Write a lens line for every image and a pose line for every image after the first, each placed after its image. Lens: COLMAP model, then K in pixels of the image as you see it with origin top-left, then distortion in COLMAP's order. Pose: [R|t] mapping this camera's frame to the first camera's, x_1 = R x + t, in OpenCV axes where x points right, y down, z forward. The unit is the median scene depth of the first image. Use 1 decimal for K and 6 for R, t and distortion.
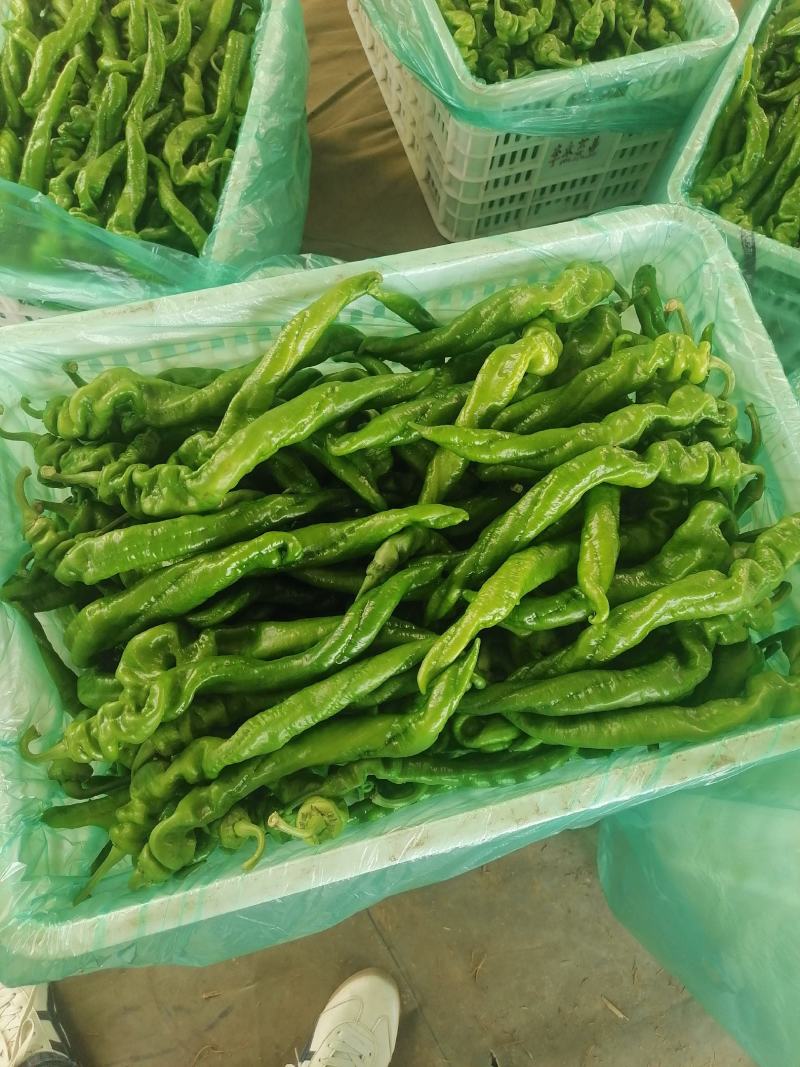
lens RADIAL K [[789.3, 0, 399.7], [0, 789.3, 533.3], [0, 0, 1]] dist [0.002849, -0.010582]
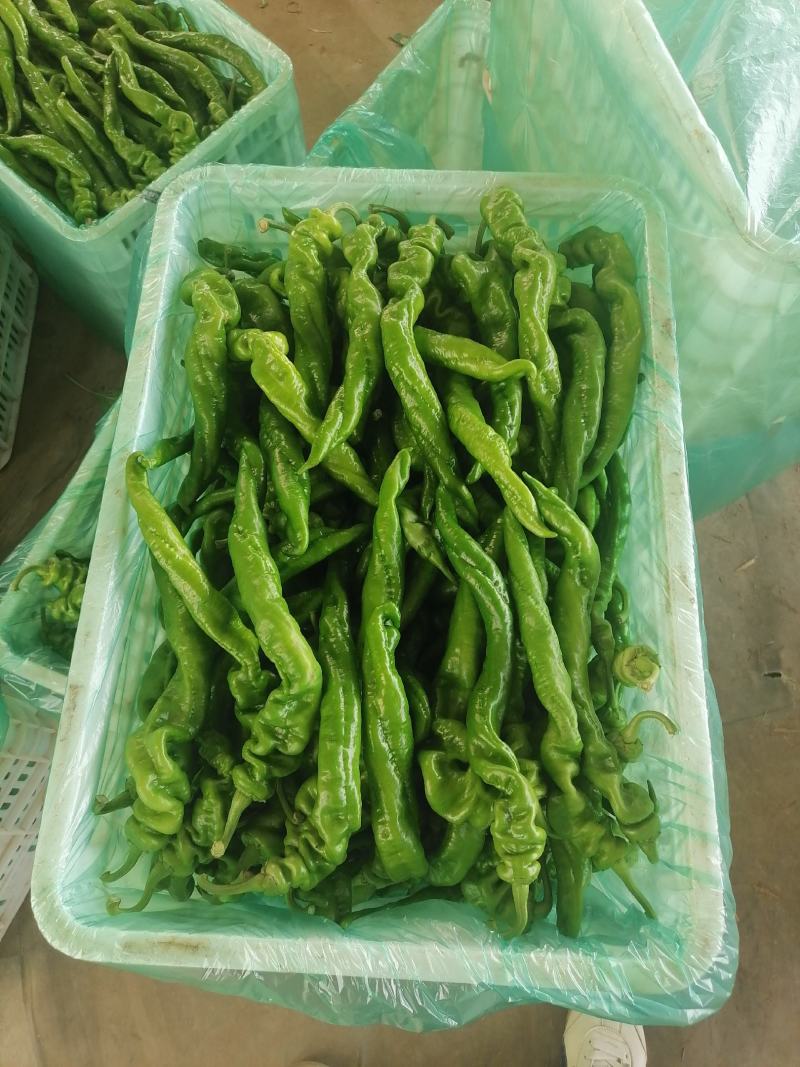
lens RADIAL K [[789.3, 0, 399.1], [0, 789.3, 534.2], [0, 0, 1]] dist [0.002849, -0.010582]
pose [[0.296464, -0.916064, 0.270068, -0.297326], [0.921980, 0.348282, 0.169269, -0.165140], [-0.249121, 0.198815, 0.947846, 0.019013]]
